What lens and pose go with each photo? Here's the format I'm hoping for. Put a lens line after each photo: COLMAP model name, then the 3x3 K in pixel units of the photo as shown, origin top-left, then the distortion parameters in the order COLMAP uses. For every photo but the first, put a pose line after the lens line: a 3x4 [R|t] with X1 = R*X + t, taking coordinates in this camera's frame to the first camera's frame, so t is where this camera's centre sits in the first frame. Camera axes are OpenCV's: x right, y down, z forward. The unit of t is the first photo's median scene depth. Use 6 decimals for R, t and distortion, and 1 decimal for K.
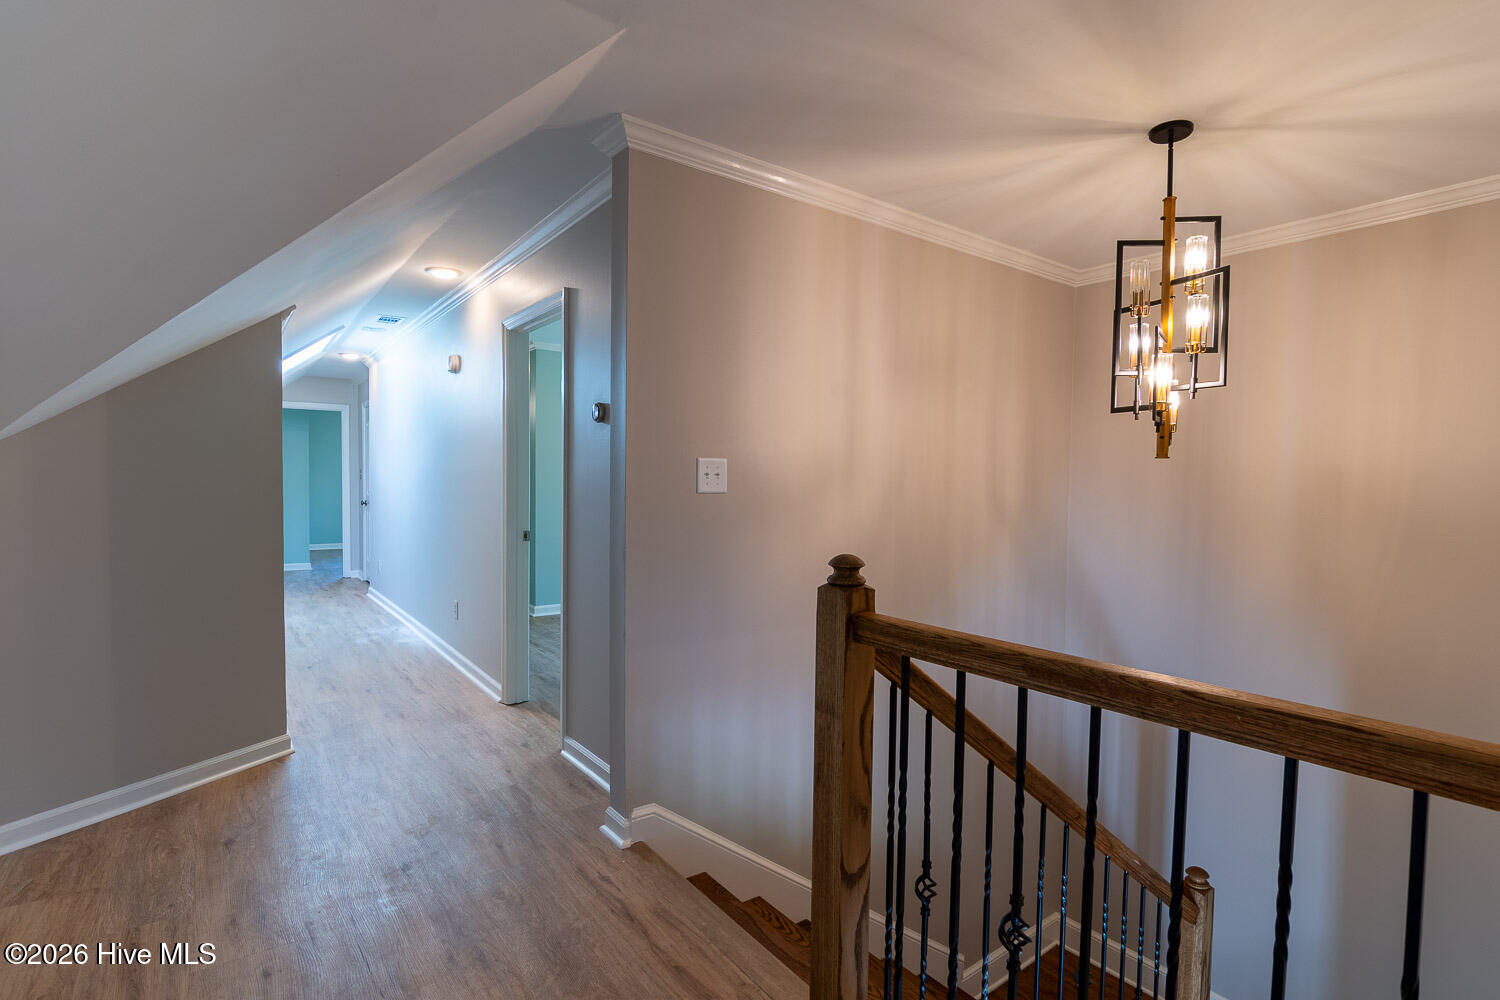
lens RADIAL K [[735.4, 0, 750.0], [0, 735.4, 500.0], [0, 0, 1]] dist [-0.000061, -0.000288]
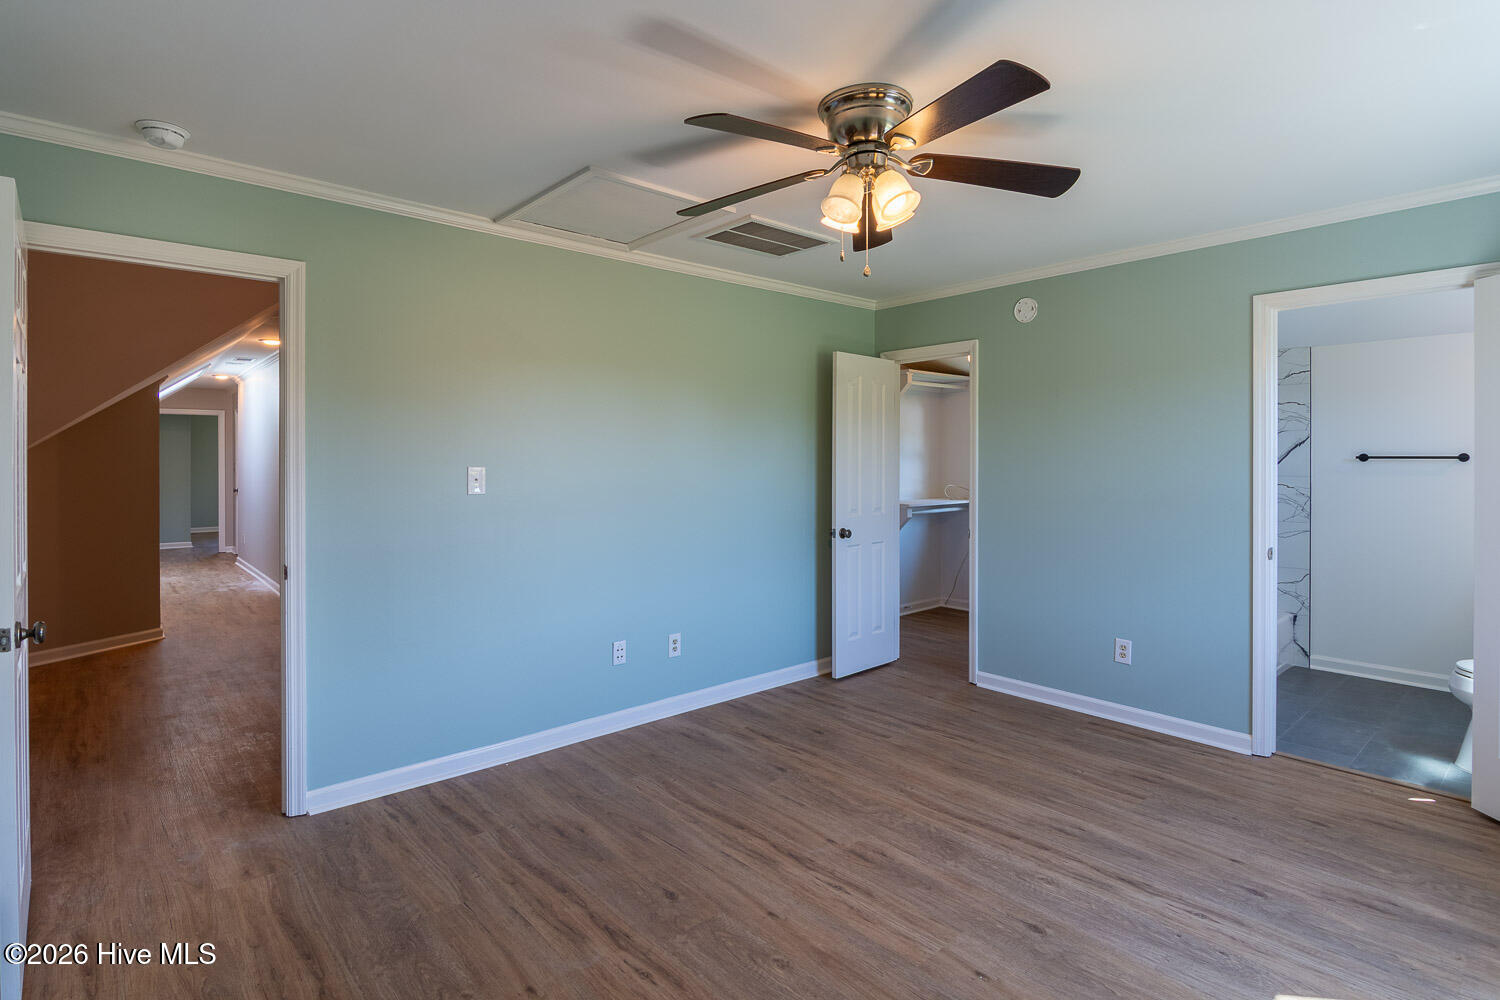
lens RADIAL K [[753.0, 0, 741.2], [0, 753.0, 461.3], [0, 0, 1]] dist [-0.004095, -0.001639]
pose [[0.996740, -0.007361, 0.080350, 0.302153], [0.009775, 0.999511, -0.029689, 0.001398], [-0.080092, 0.030378, 0.996324, -0.447860]]
